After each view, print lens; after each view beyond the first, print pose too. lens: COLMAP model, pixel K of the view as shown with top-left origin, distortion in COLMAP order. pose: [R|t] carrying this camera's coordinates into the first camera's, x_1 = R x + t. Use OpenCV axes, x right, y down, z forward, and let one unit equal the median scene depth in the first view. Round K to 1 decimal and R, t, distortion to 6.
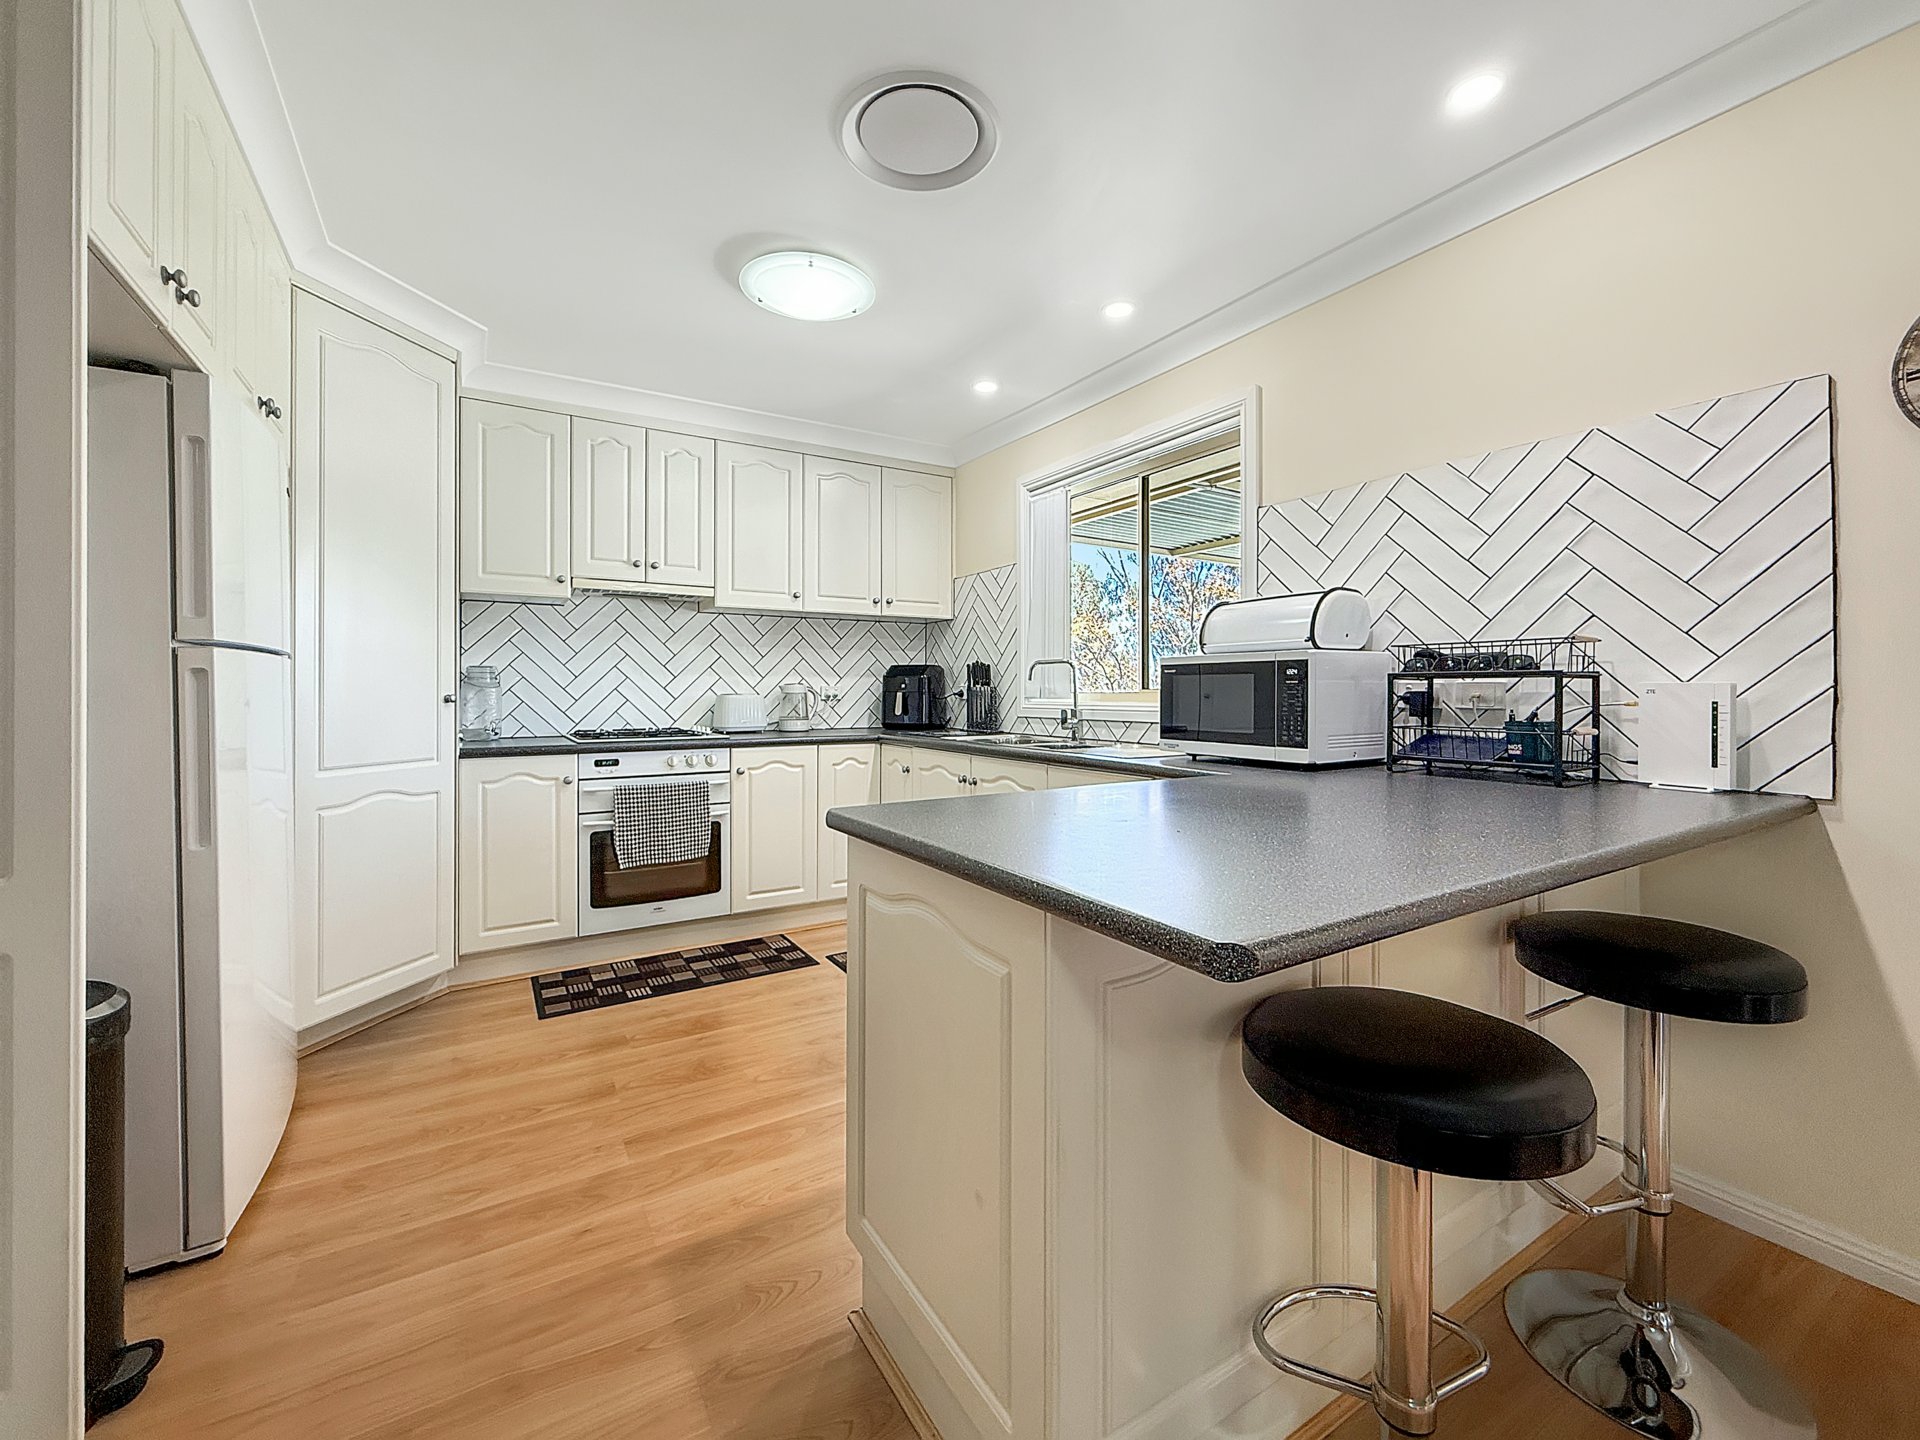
lens RADIAL K [[781.6, 0, 956.1], [0, 781.6, 701.2], [0, 0, 1]] dist [0.004039, 0.000854]
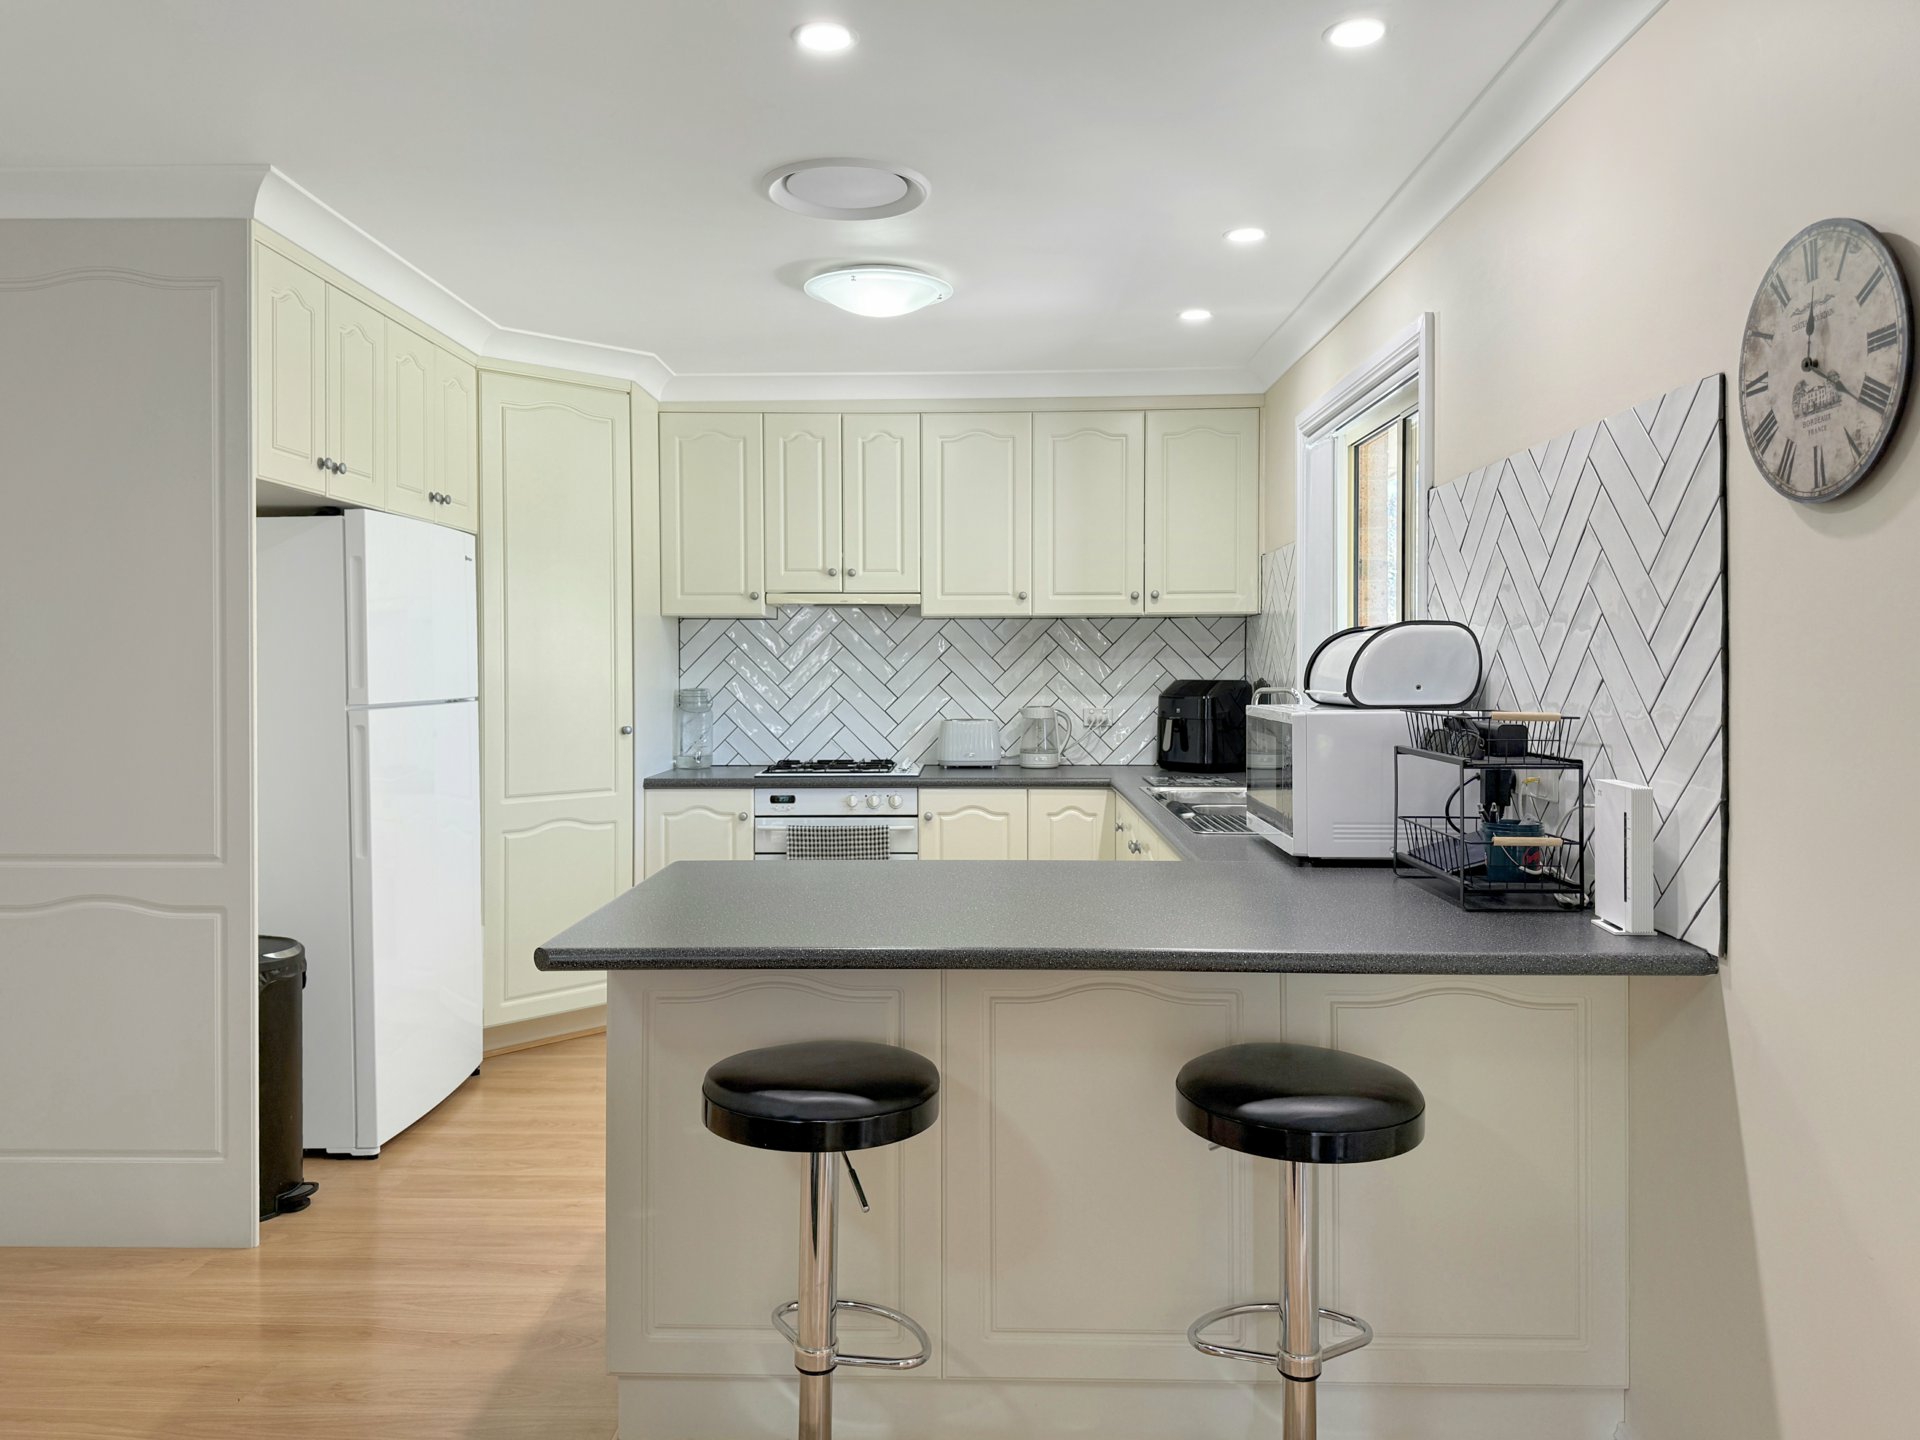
lens RADIAL K [[1367.2, 0, 963.6], [0, 1367.2, 710.9], [0, 0, 1]] dist [0.084822, -0.004998]
pose [[0.844062, 0.018325, -0.535933, 0.543269], [-0.007024, 0.999708, 0.023121, -0.058248], [0.536200, -0.015751, 0.843944, -0.213352]]
